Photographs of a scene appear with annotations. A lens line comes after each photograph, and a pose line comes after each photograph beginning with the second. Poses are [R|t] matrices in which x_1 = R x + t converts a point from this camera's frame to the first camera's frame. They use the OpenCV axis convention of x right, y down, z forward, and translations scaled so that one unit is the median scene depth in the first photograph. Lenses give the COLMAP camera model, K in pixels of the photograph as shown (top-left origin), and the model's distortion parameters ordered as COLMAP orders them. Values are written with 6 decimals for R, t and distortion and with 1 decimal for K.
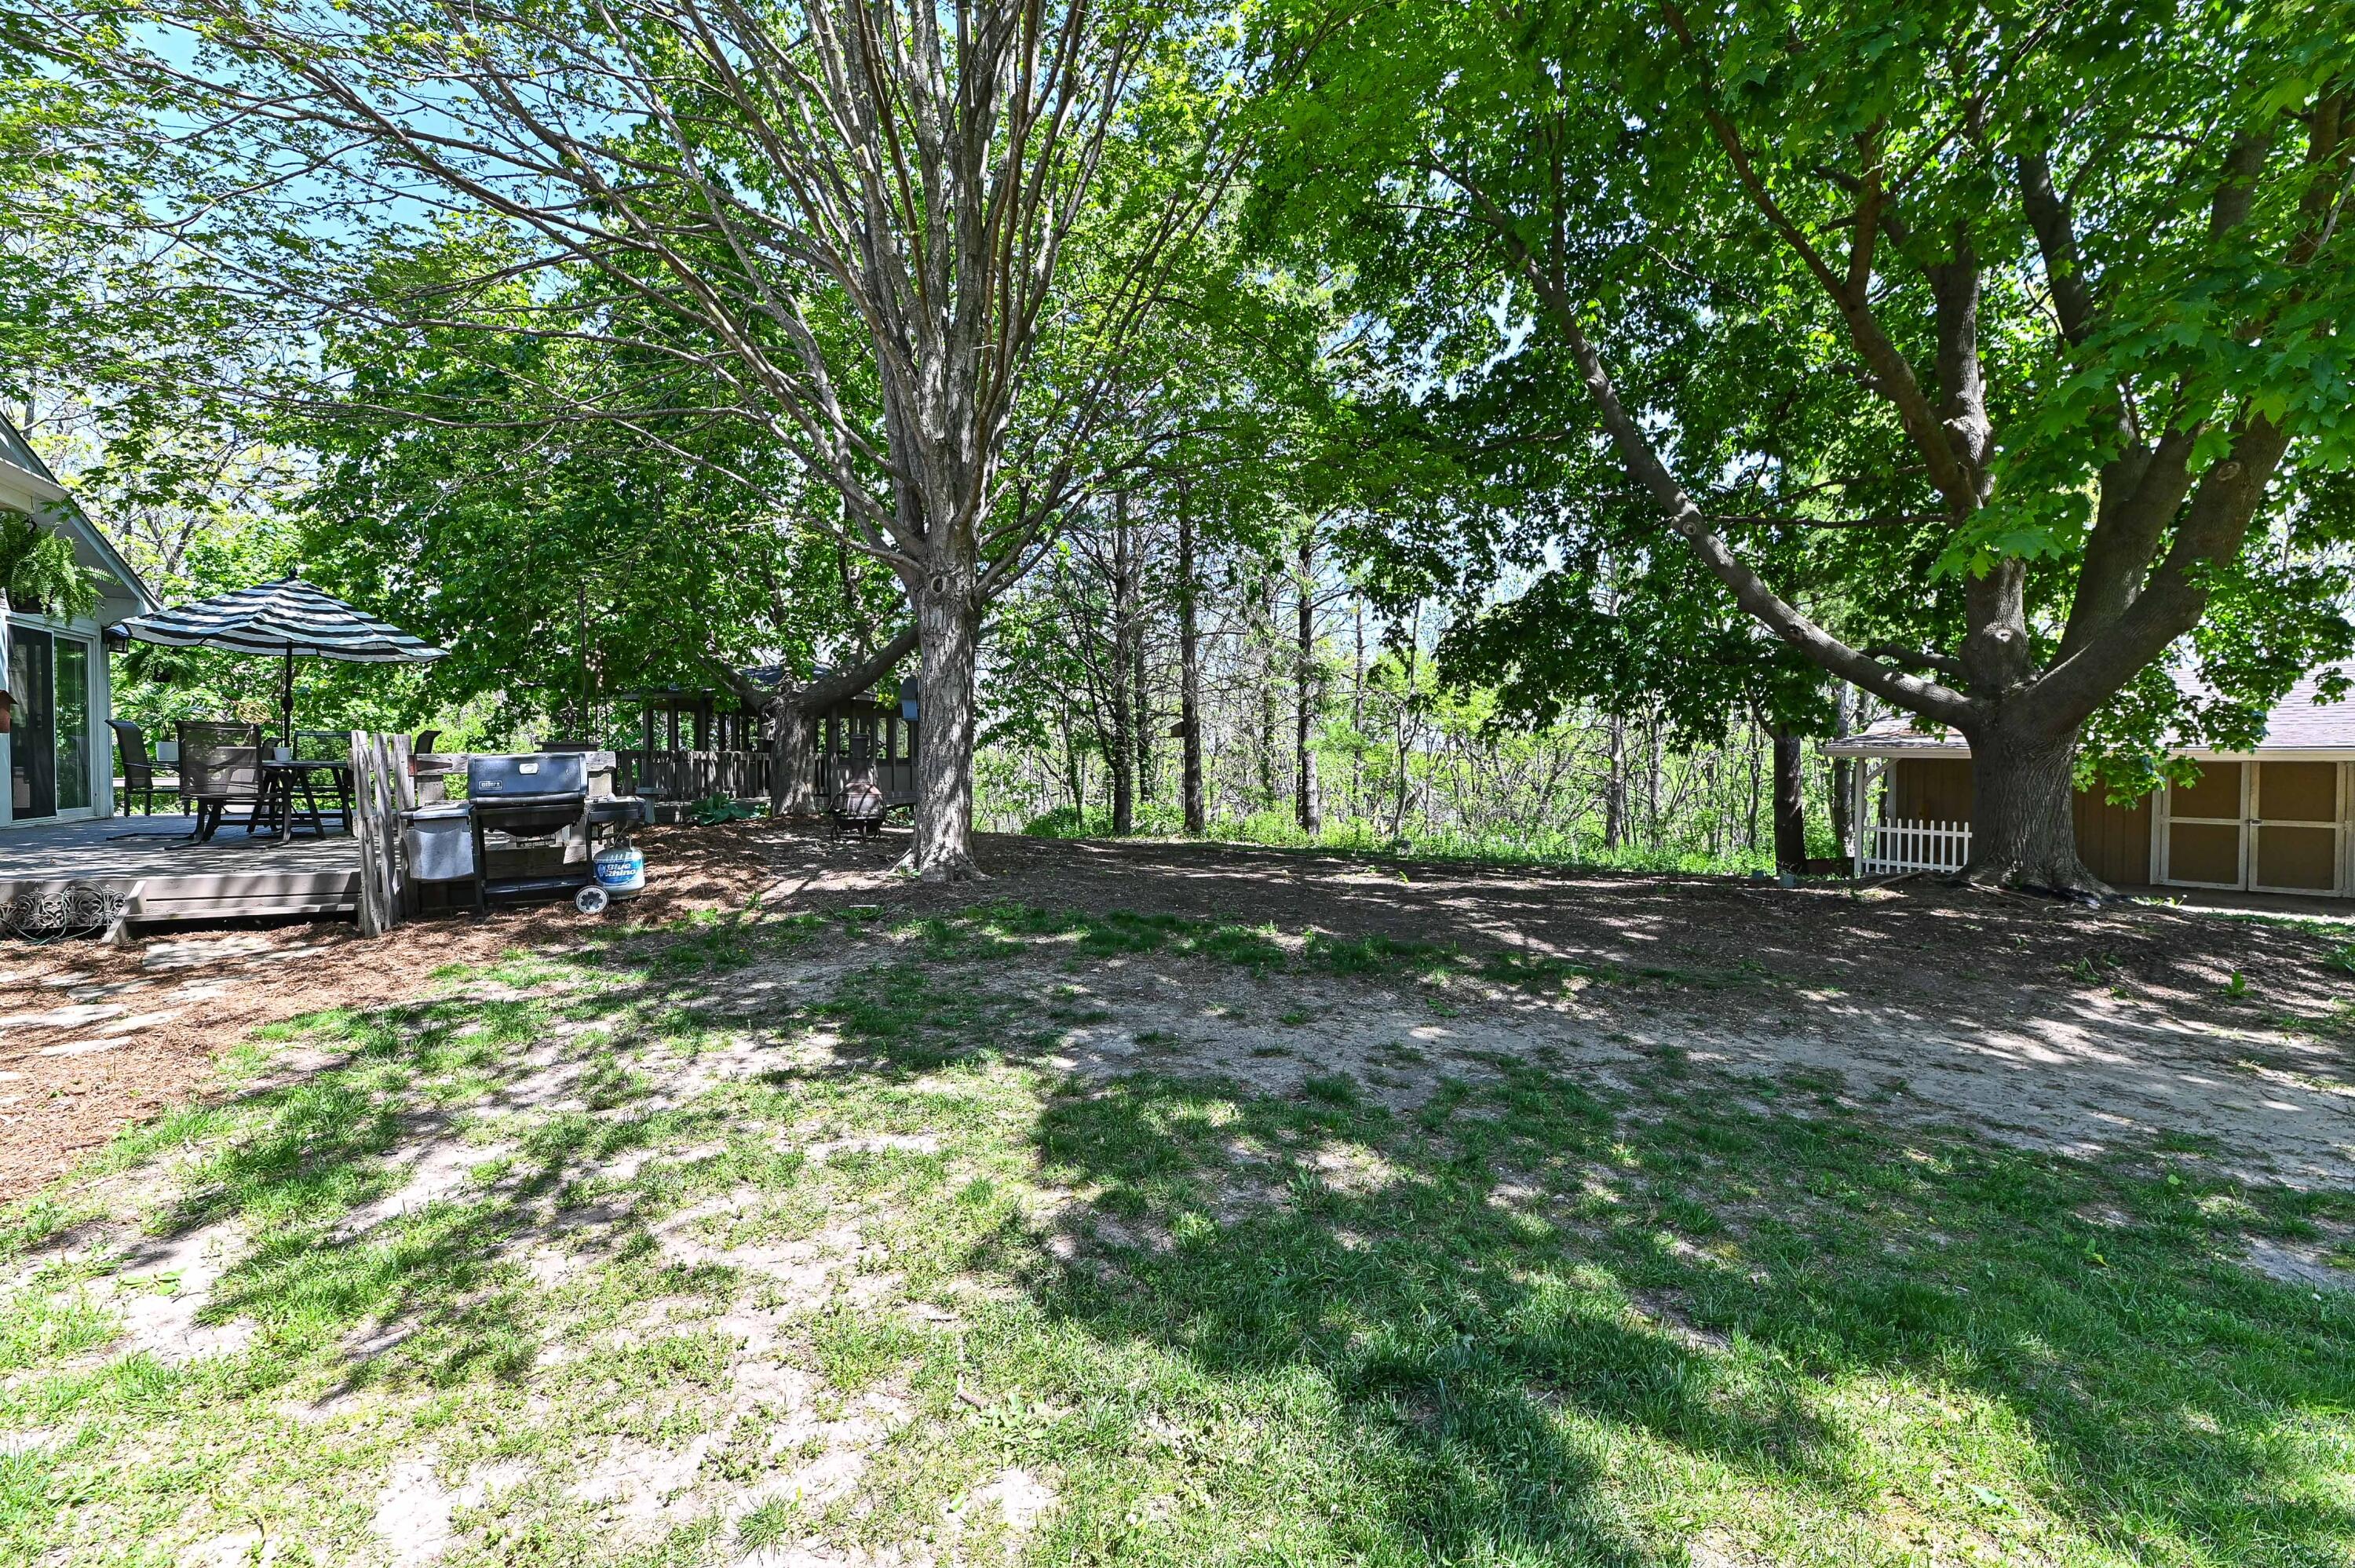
lens RADIAL K [[956.9, 0, 1177.5], [0, 956.9, 784.0], [0, 0, 1]] dist [0.000553, 0.000056]
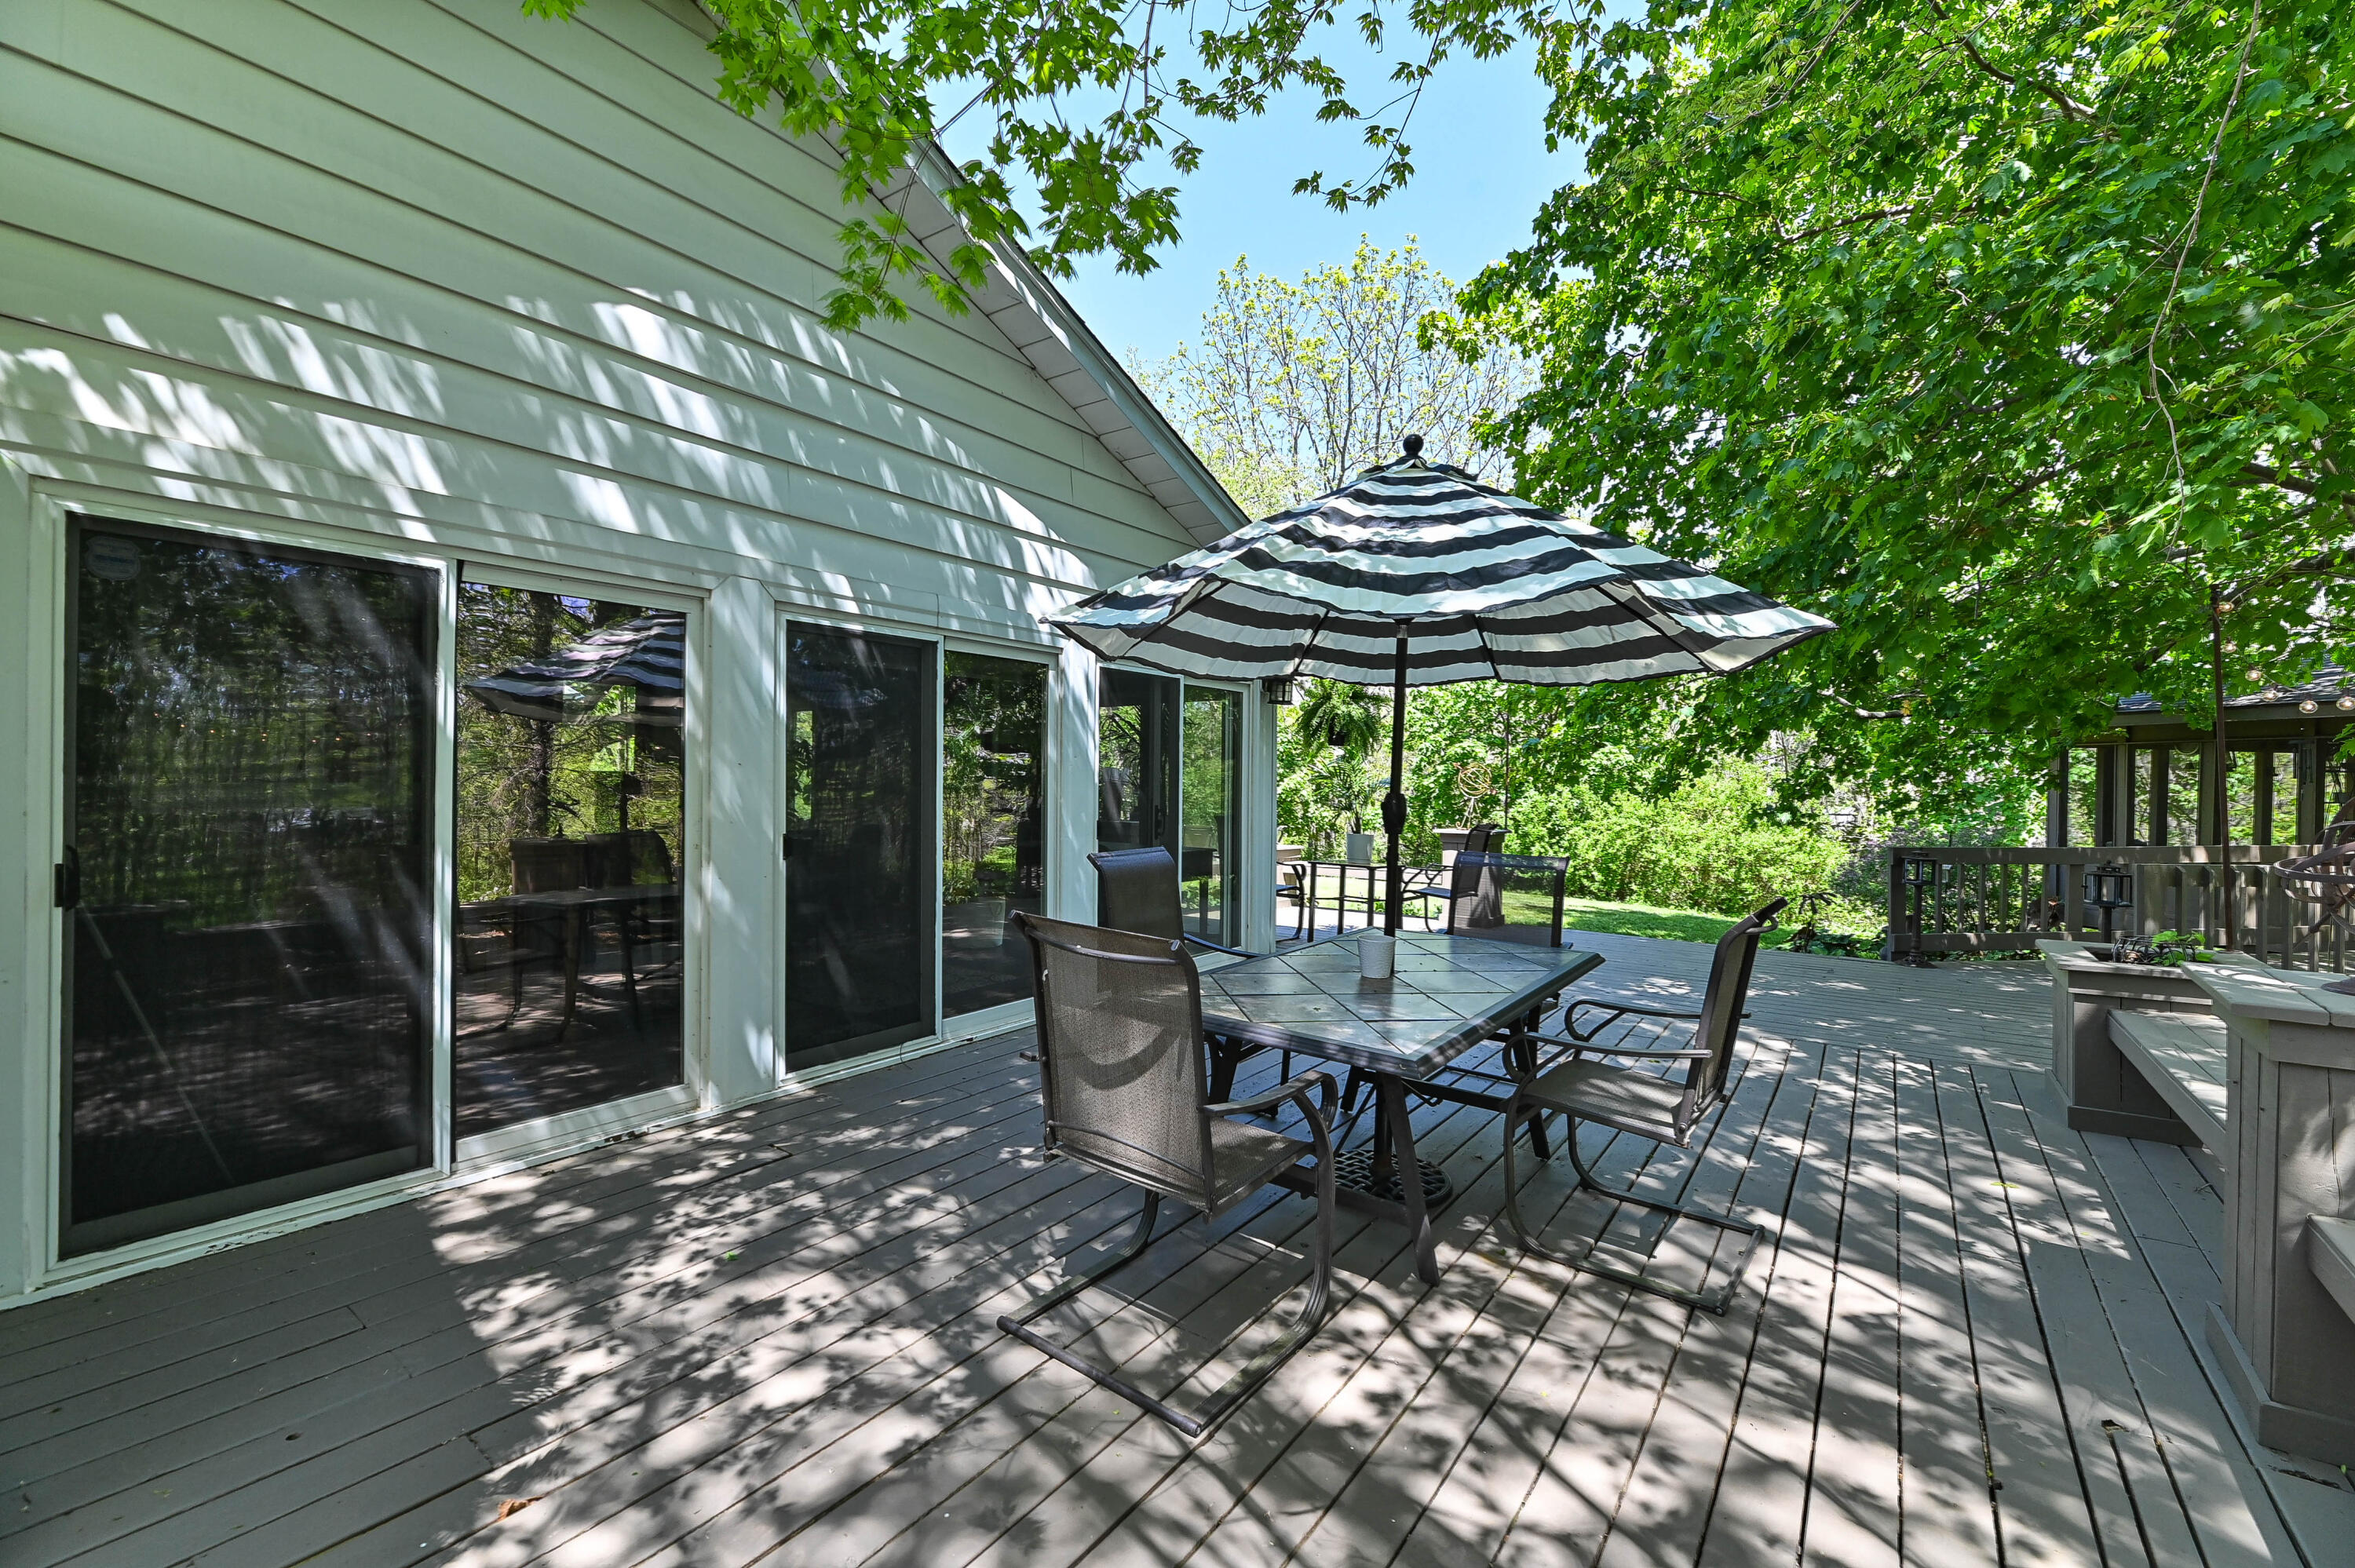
lens RADIAL K [[969.4, 0, 1177.5], [0, 969.4, 784.0], [0, 0, 1]] dist [0.000515, 0.000051]
pose [[0.418716, 0.004989, -0.908104, -0.354280], [-0.030481, 0.999499, -0.008564, -0.049588], [0.907606, 0.031266, 0.418658, 0.434156]]
